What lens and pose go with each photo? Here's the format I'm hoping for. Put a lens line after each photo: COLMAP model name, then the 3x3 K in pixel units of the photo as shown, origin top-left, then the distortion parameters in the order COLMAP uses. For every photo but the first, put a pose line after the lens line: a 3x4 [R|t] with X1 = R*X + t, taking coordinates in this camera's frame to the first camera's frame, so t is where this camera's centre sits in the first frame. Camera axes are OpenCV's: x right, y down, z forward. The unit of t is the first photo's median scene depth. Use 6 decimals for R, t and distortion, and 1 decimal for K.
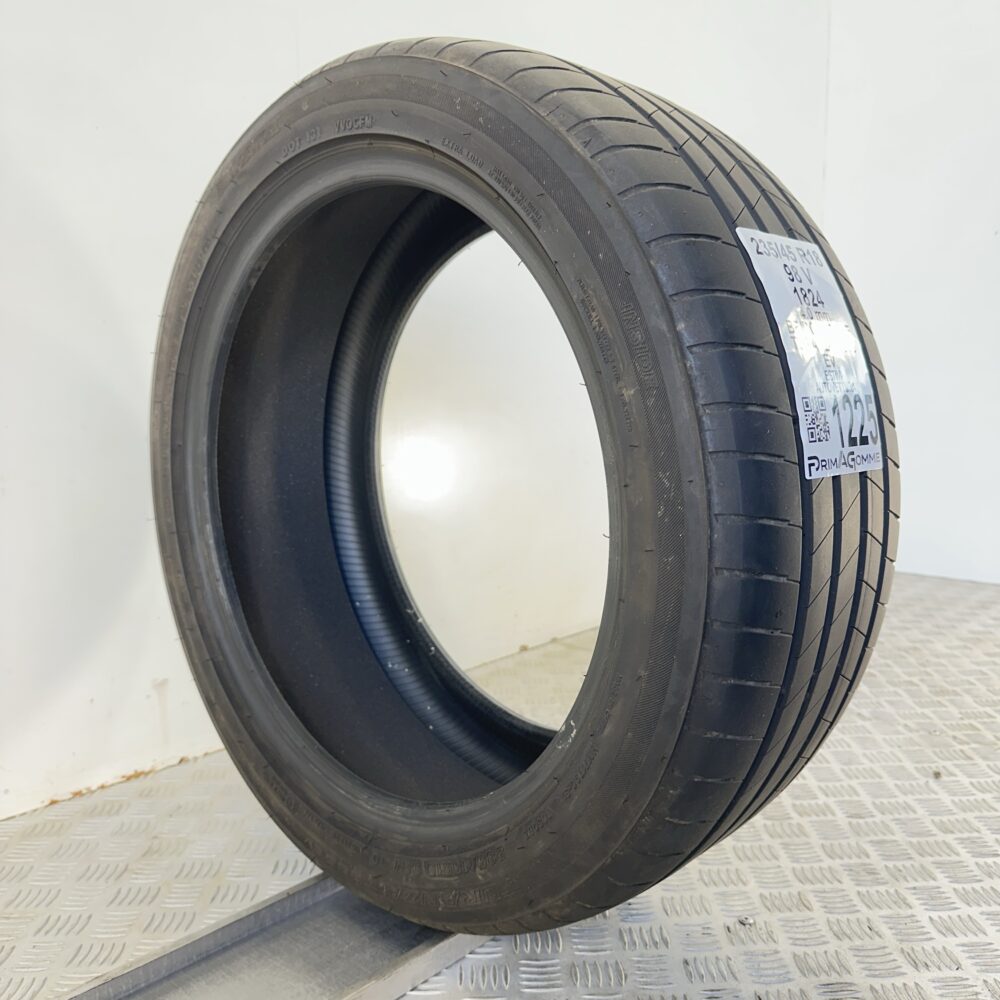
lens RADIAL K [[991.0, 0, 500.0], [0, 991.0, 500.0], [0, 0, 1]] dist [0.165855, -0.525341]
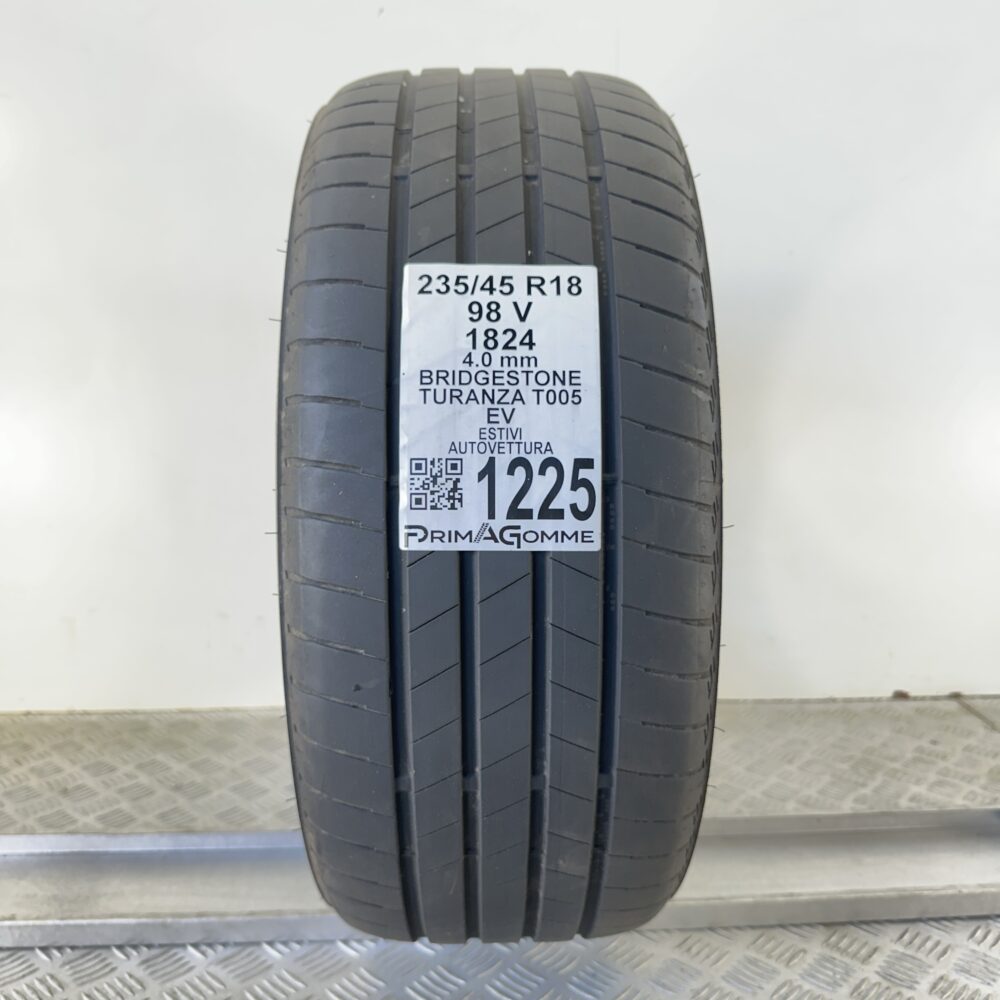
lens RADIAL K [[991.0, 0, 500.0], [0, 991.0, 500.0], [0, 0, 1]] dist [0.165855, -0.525341]
pose [[0.704278, 0.122899, -0.699205, 0.922675], [-0.092818, 0.992388, 0.080941, -0.135845], [0.703830, 0.007894, 0.710324, 0.401971]]
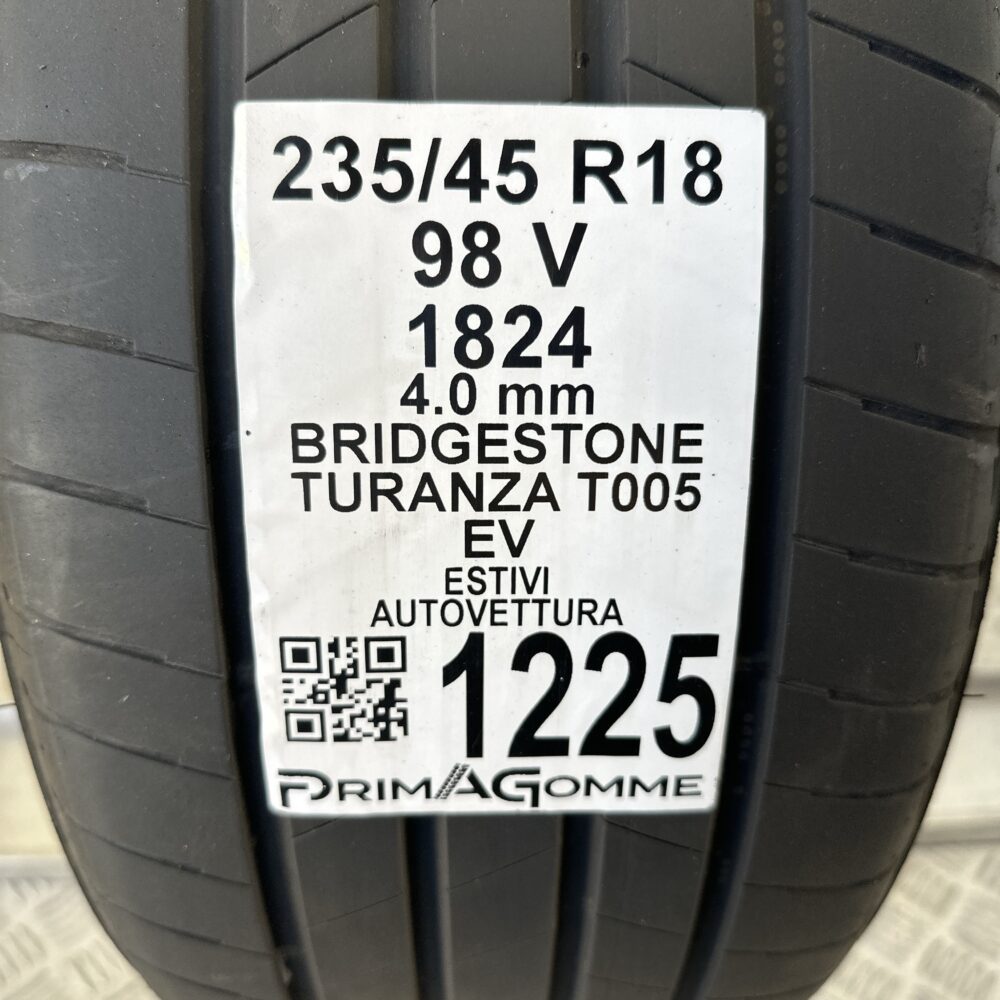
lens RADIAL K [[991.0, 0, 500.0], [0, 991.0, 500.0], [0, 0, 1]] dist [0.165855, -0.525341]
pose [[0.706116, 0.408407, -0.578450, 0.519332], [-0.103924, 0.867834, 0.485863, -0.314810], [0.700429, -0.282961, 0.655235, 0.779471]]
